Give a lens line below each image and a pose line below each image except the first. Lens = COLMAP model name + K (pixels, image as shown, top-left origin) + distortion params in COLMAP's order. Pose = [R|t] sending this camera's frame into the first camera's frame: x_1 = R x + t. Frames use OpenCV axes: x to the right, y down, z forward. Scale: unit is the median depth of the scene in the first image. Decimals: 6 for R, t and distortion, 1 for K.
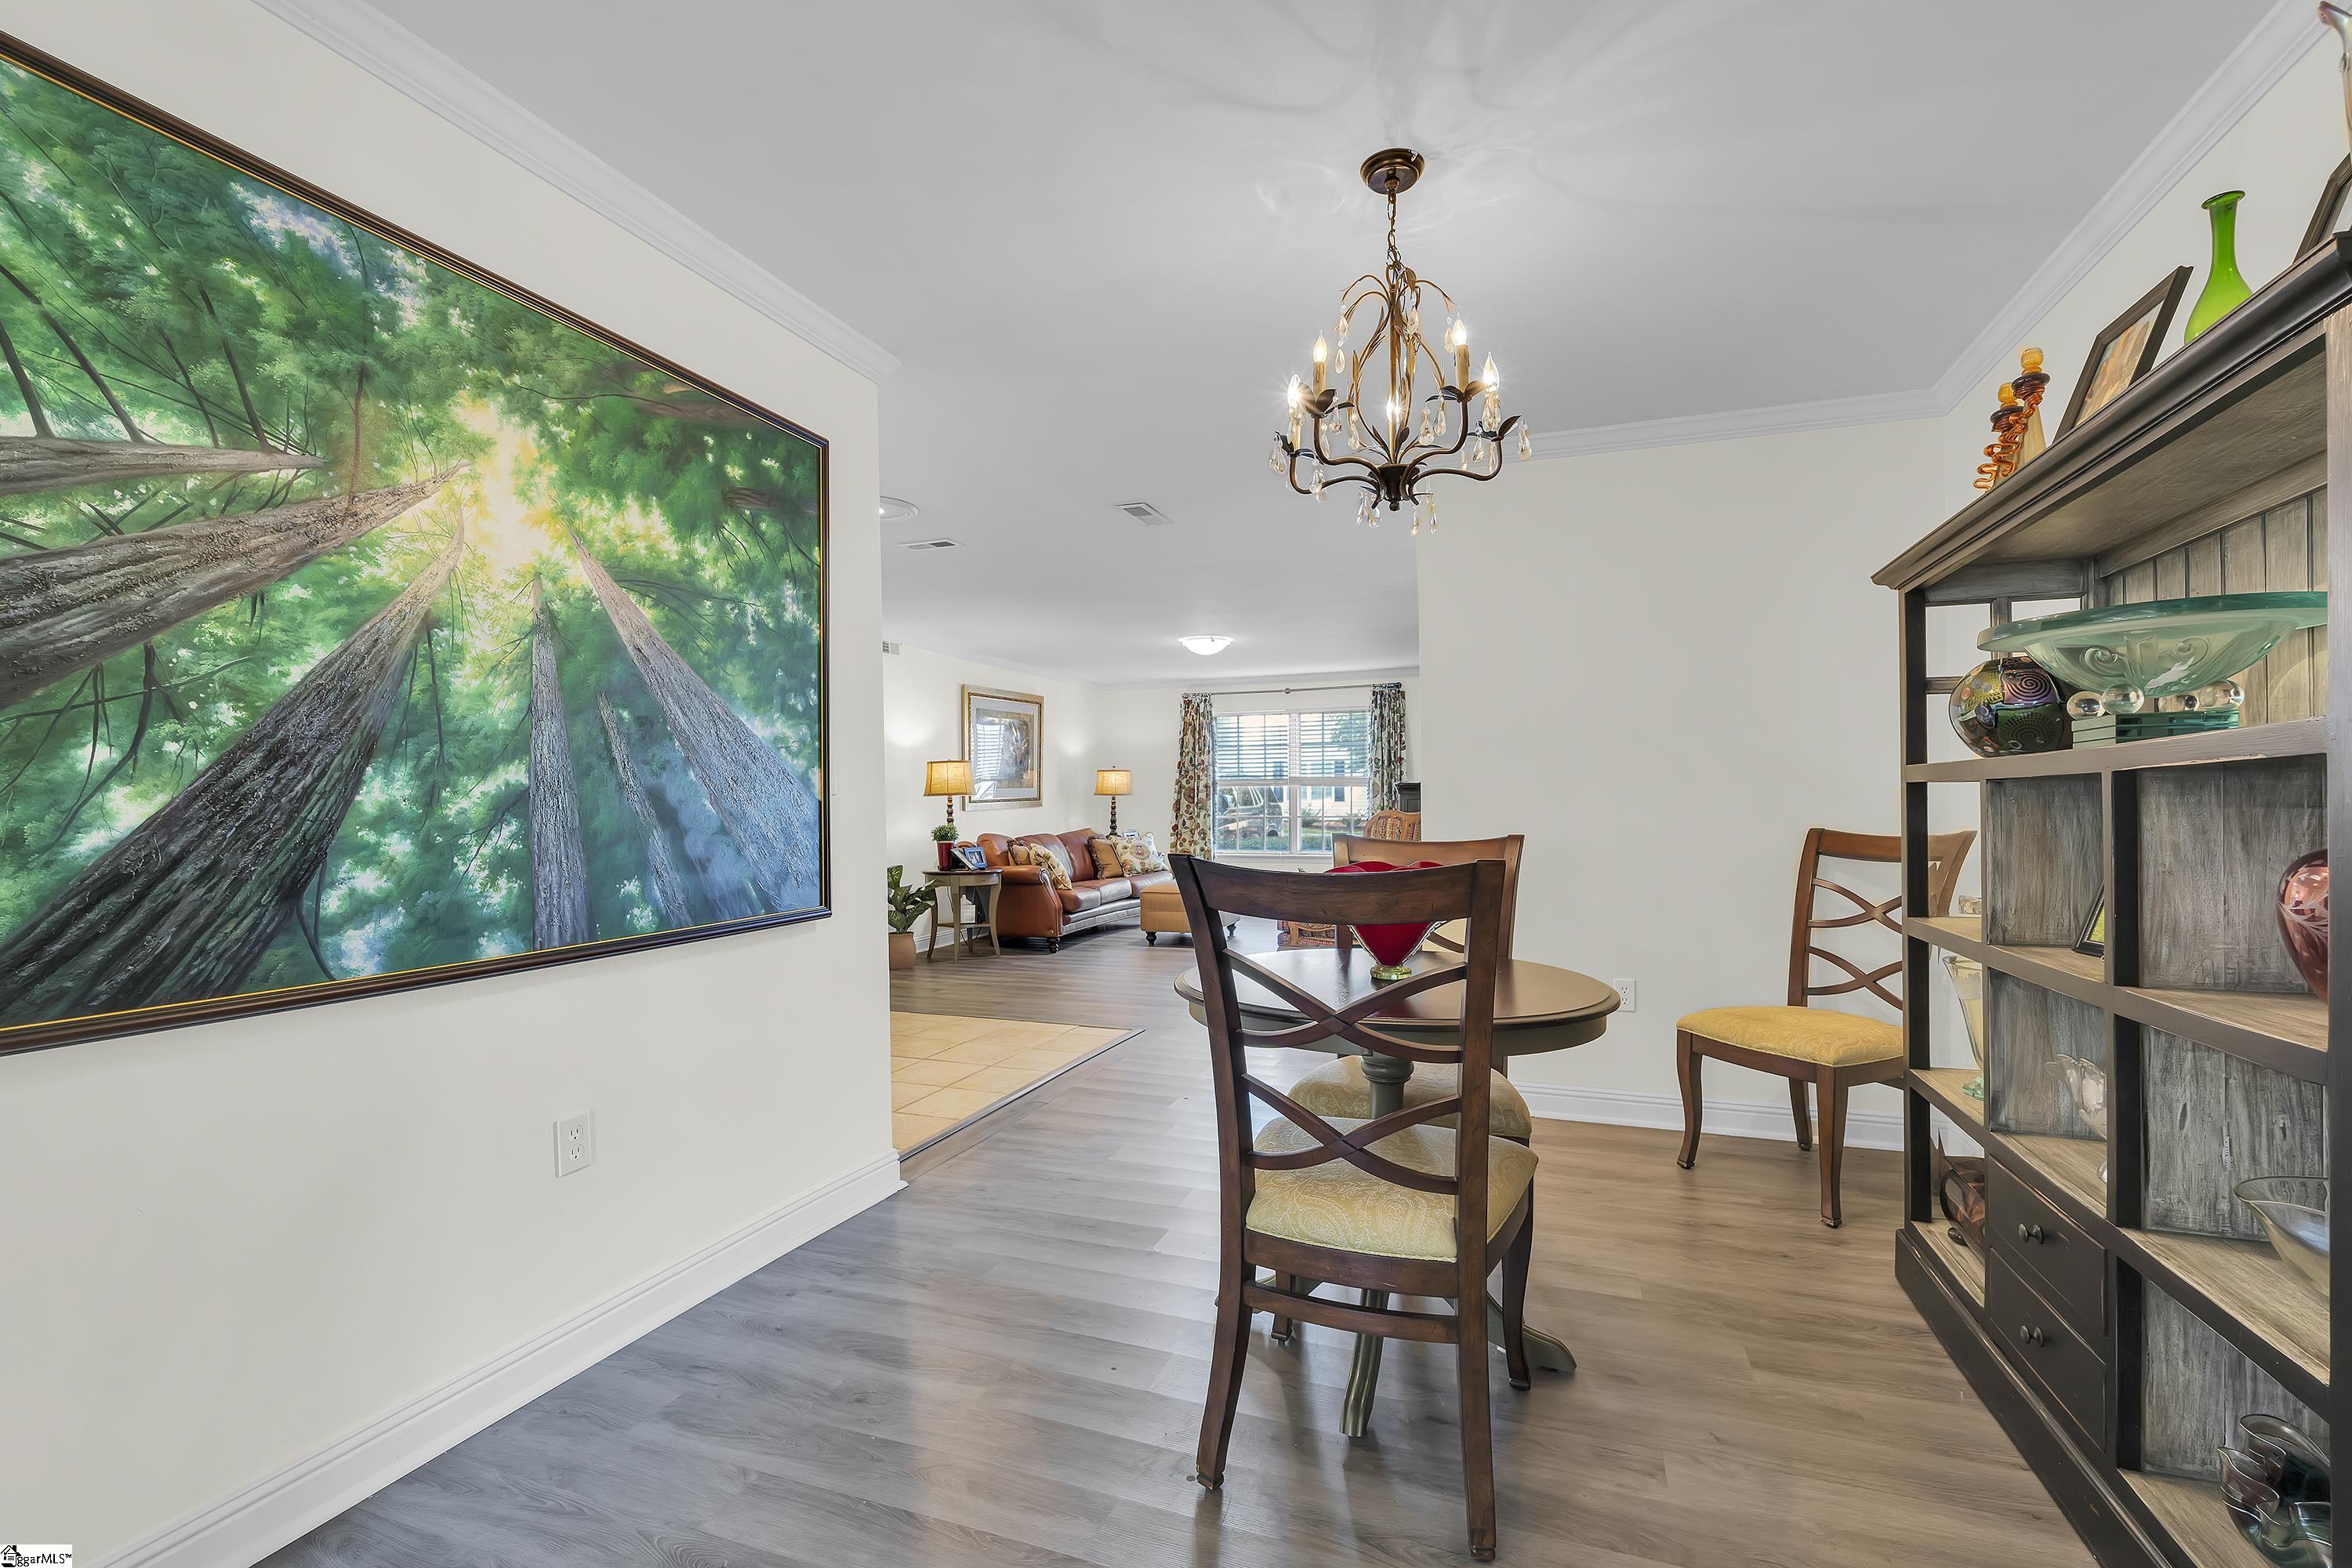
lens RADIAL K [[1034.1, 0, 1175.8], [0, 1034.1, 794.1], [0, 0, 1]] dist [-0.003931, -0.000336]
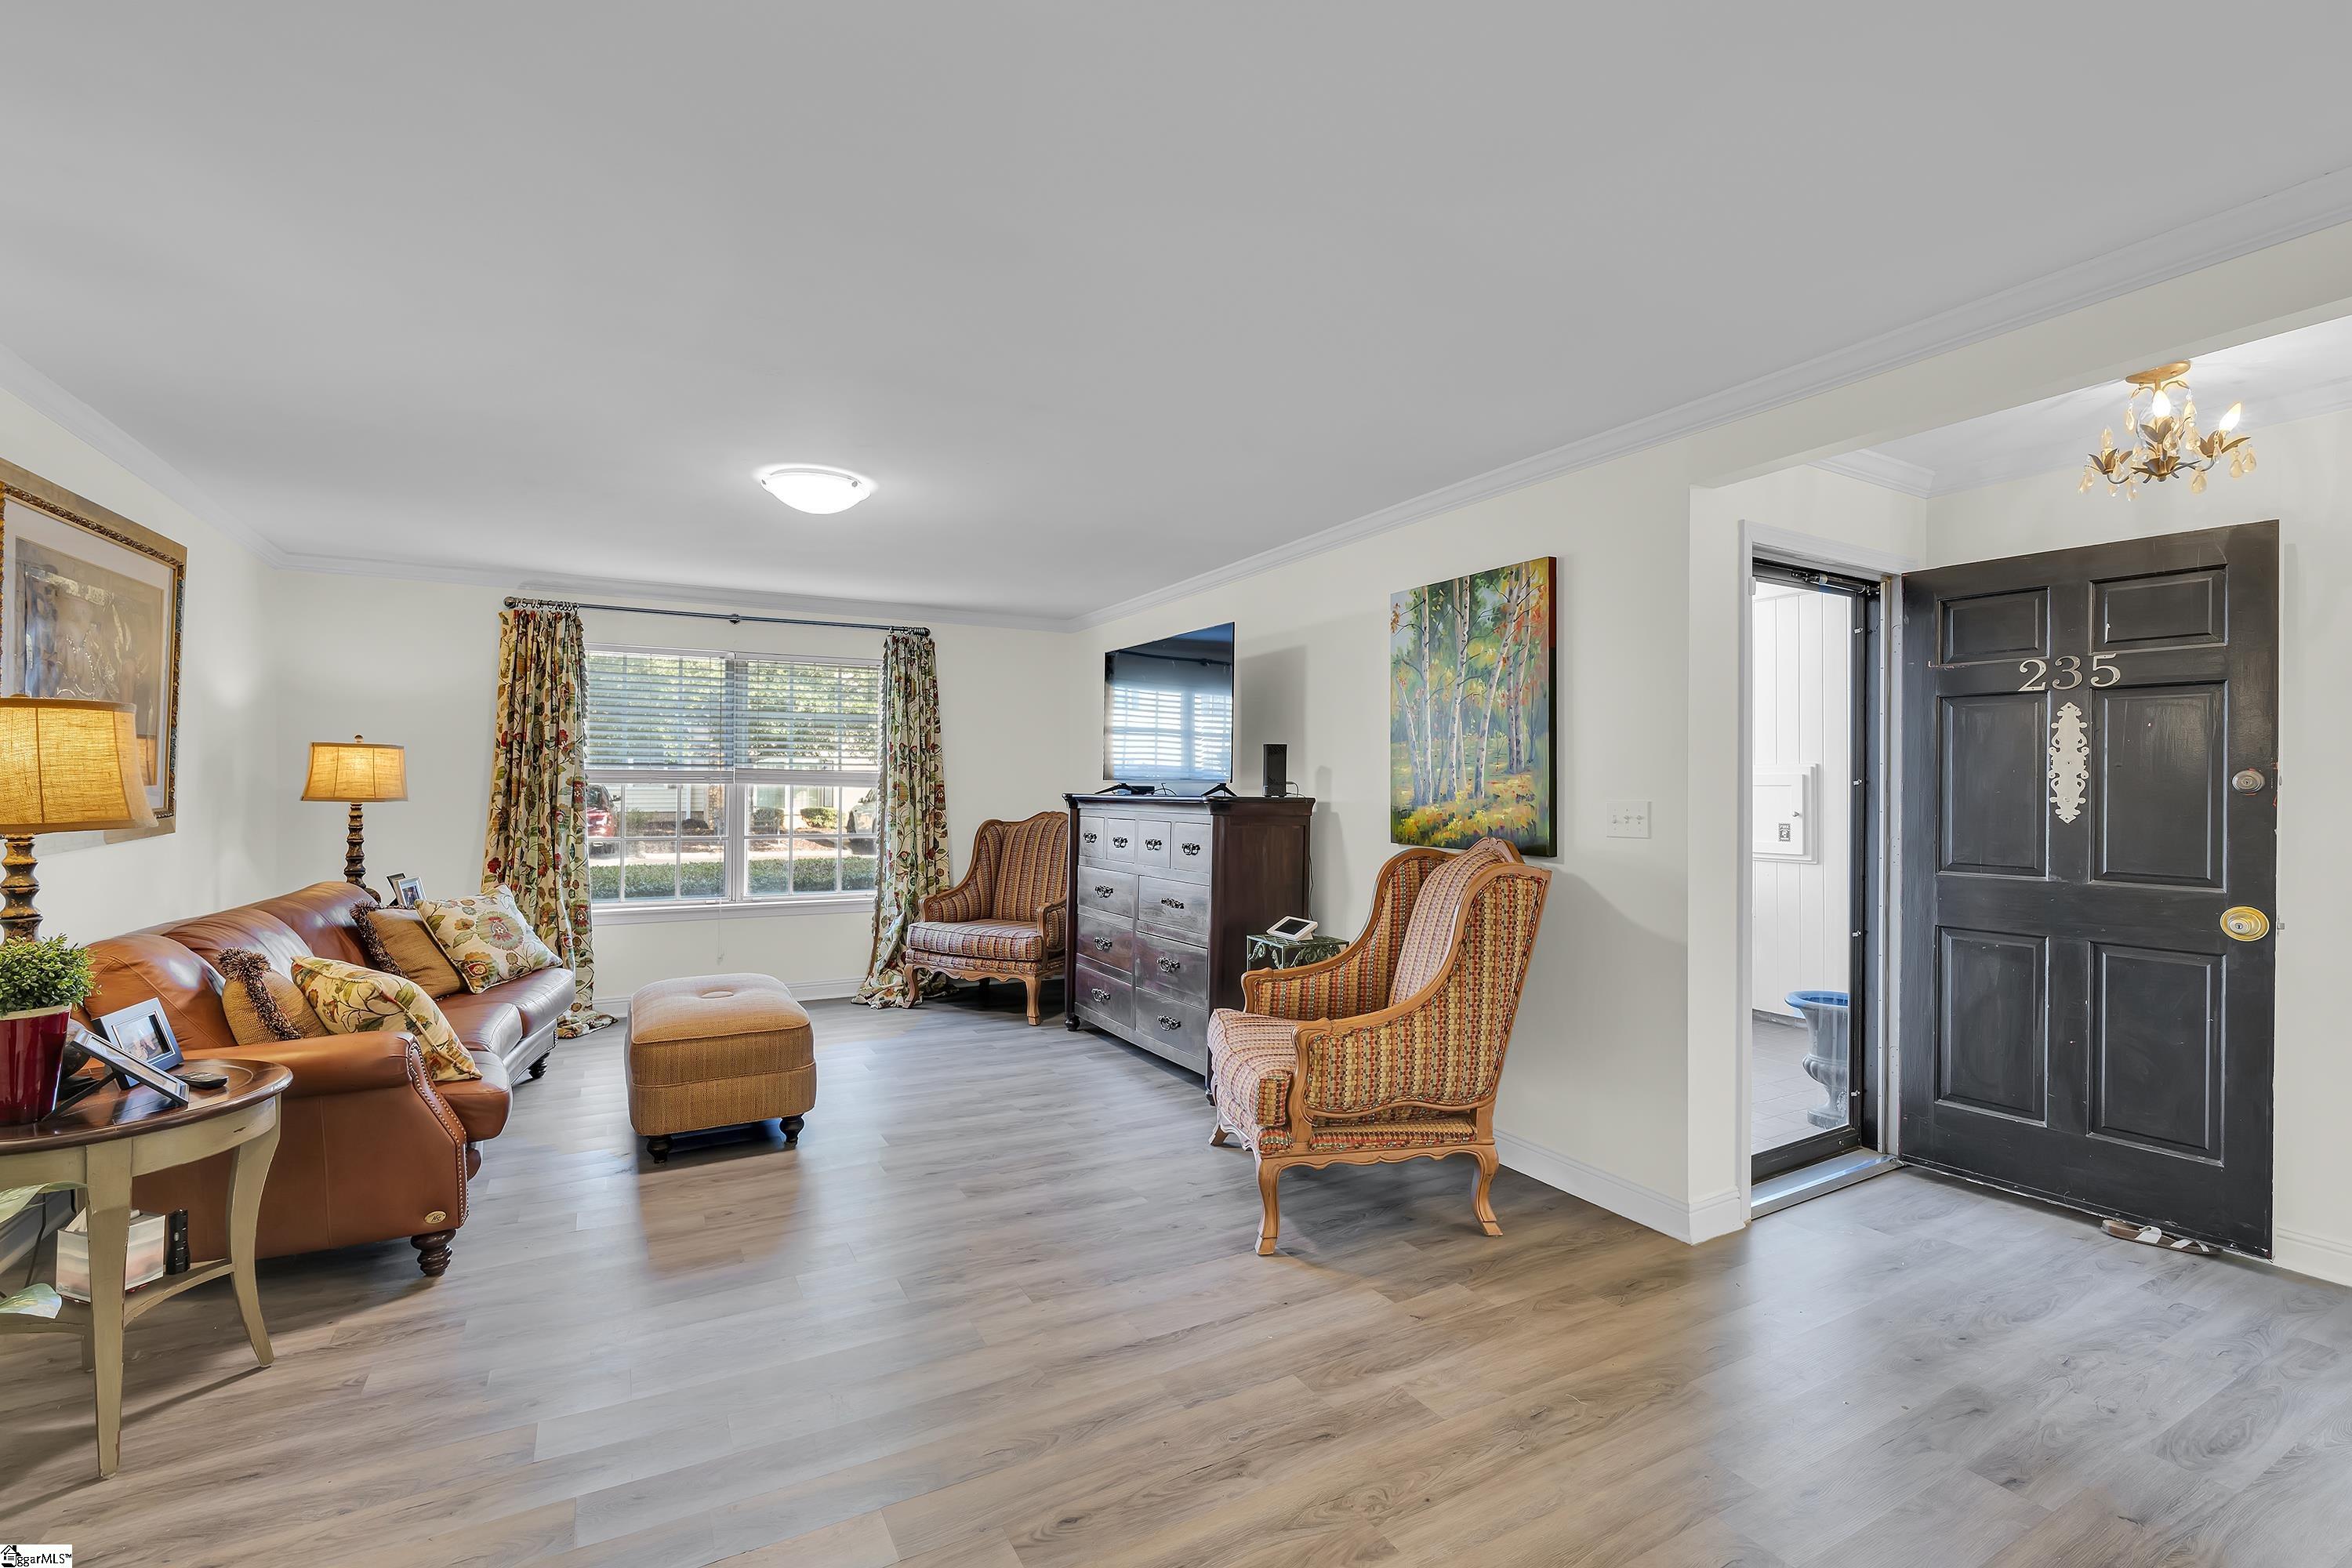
lens RADIAL K [[1034.1, 0, 1136.9], [0, 1034.1, 778.5], [0, 0, 1]] dist [-0.003931, -0.000336]
pose [[0.669627, 0.015668, 0.742533, -0.184846], [-0.016097, 0.999849, -0.006581, -0.012175], [-0.742523, -0.007545, 0.669778, 0.498384]]
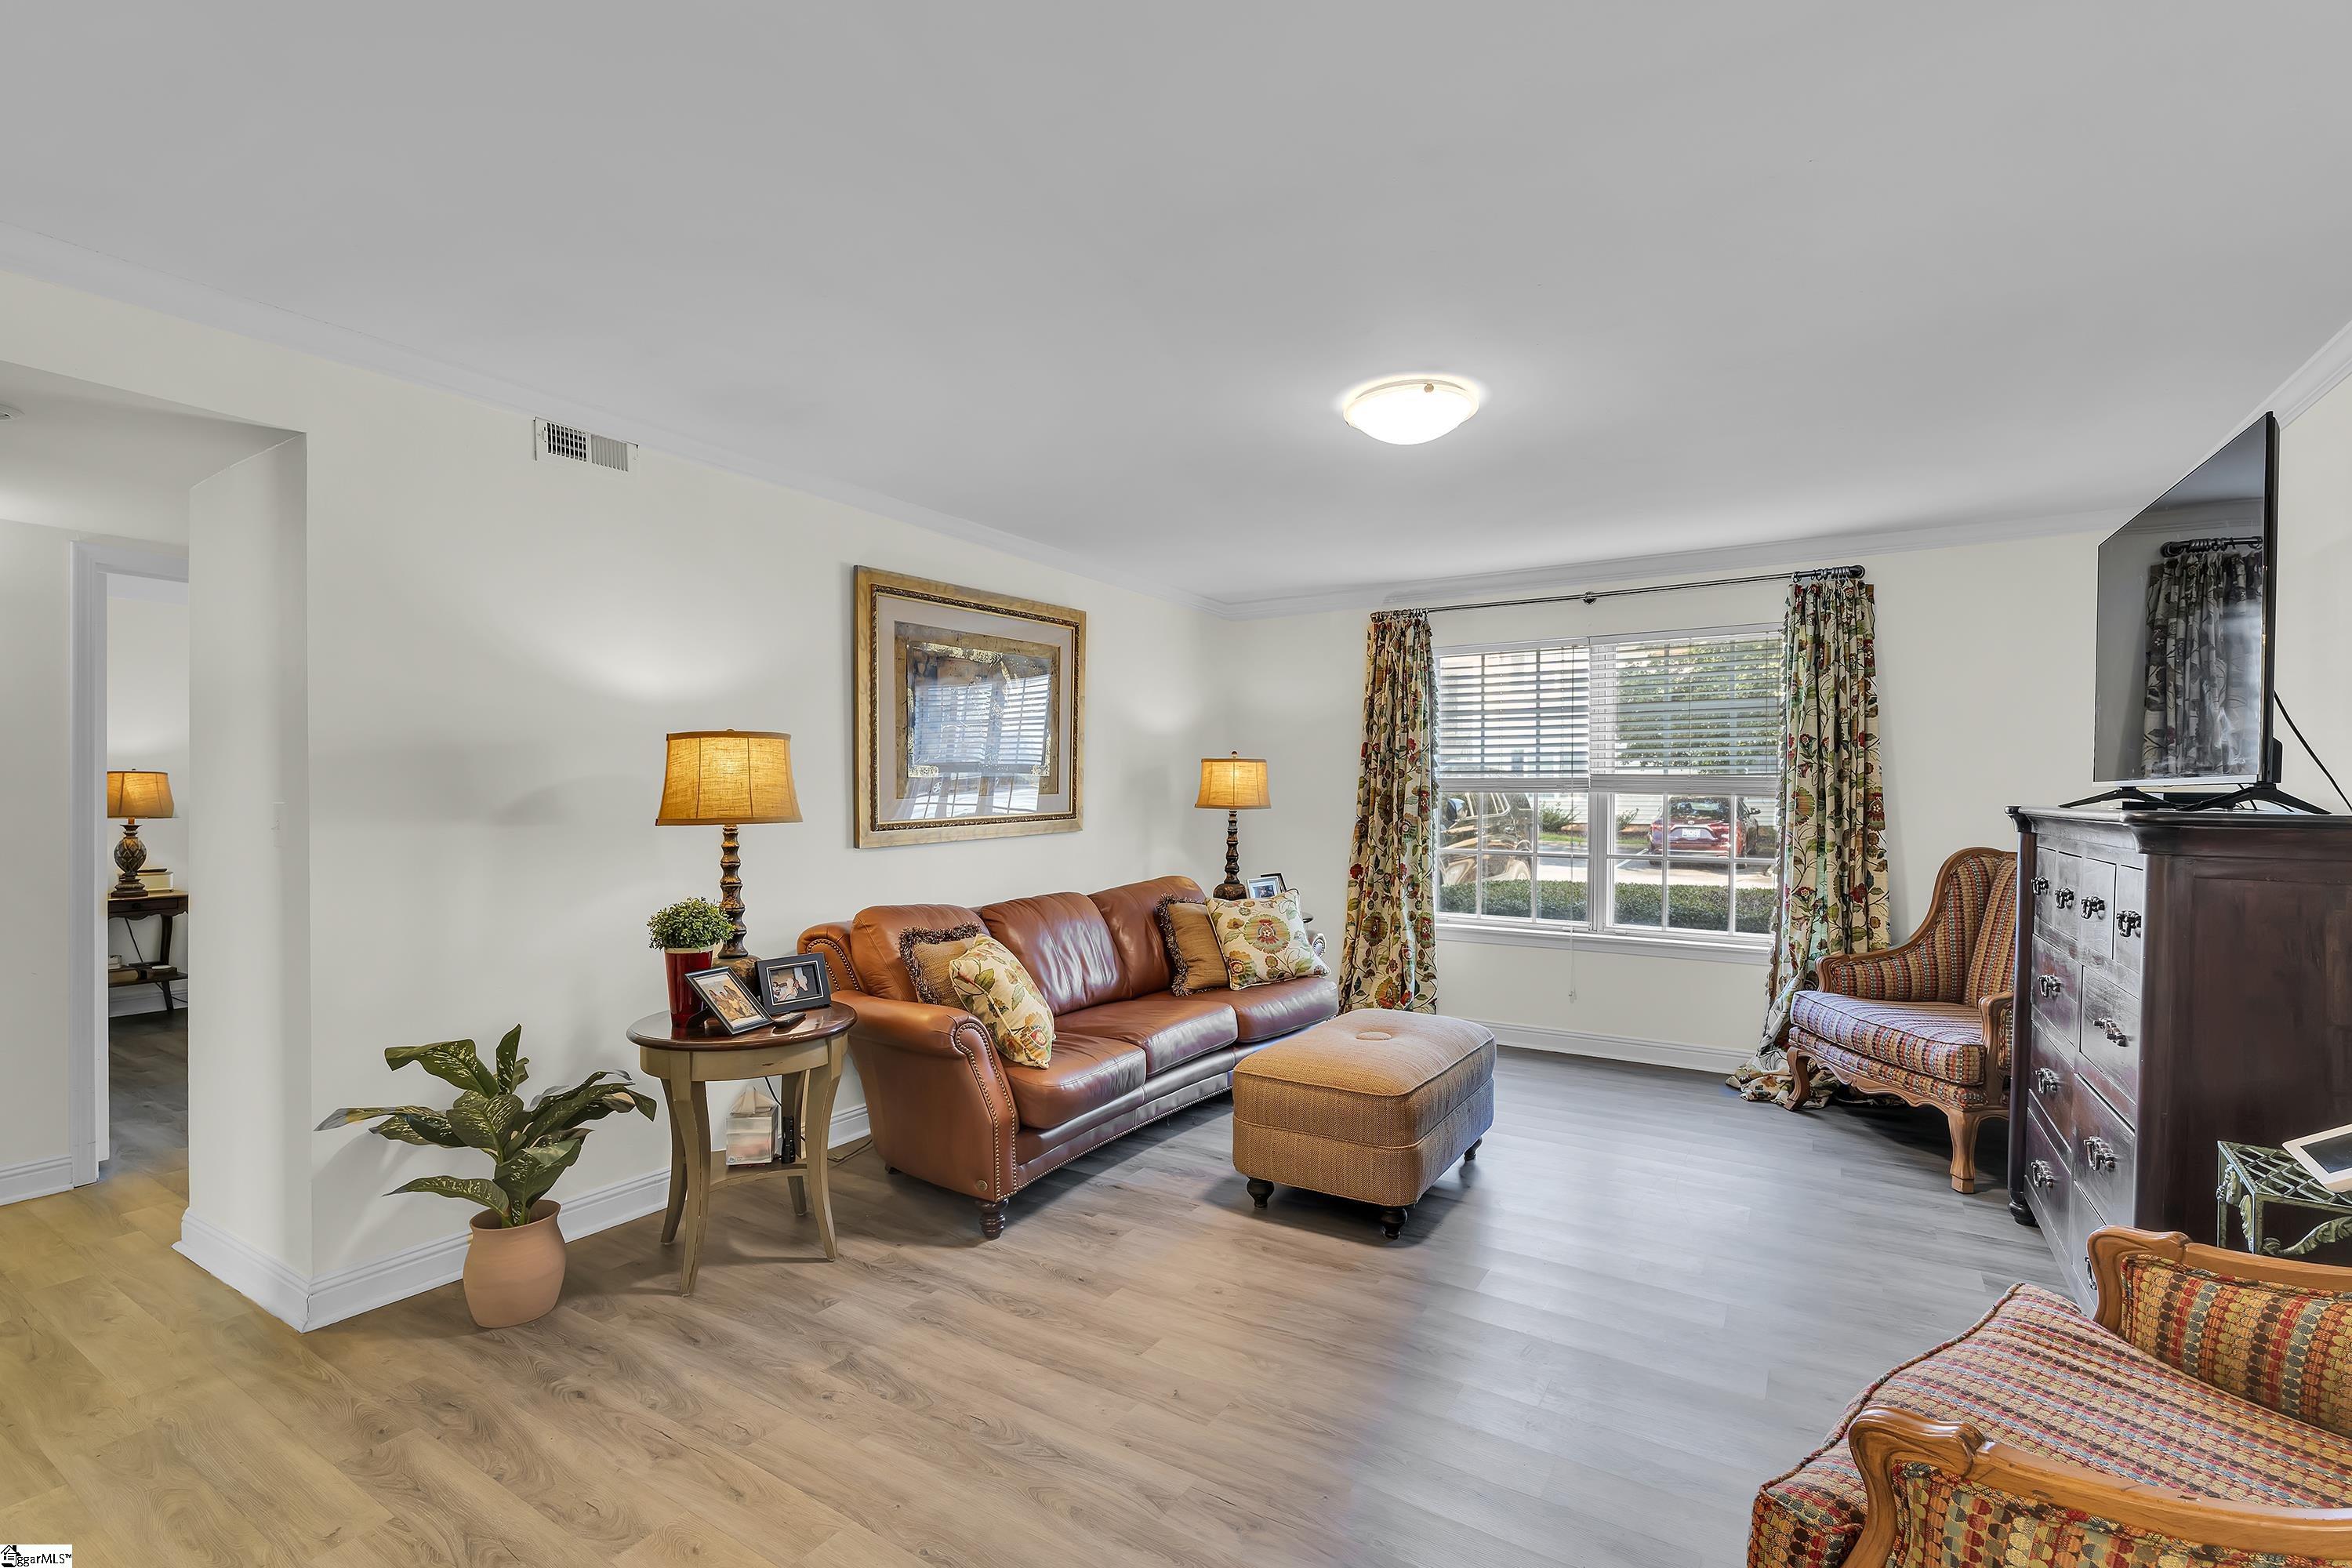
lens RADIAL K [[1034.1, 0, 1192.4], [0, 1034.1, 800.0], [0, 0, 1]] dist [-0.003931, -0.000336]
pose [[0.980826, 0.011015, -0.194574, 0.022571], [-0.008006, 0.999836, 0.016245, -0.012296], [0.194721, -0.014375, 0.980753, 0.538896]]
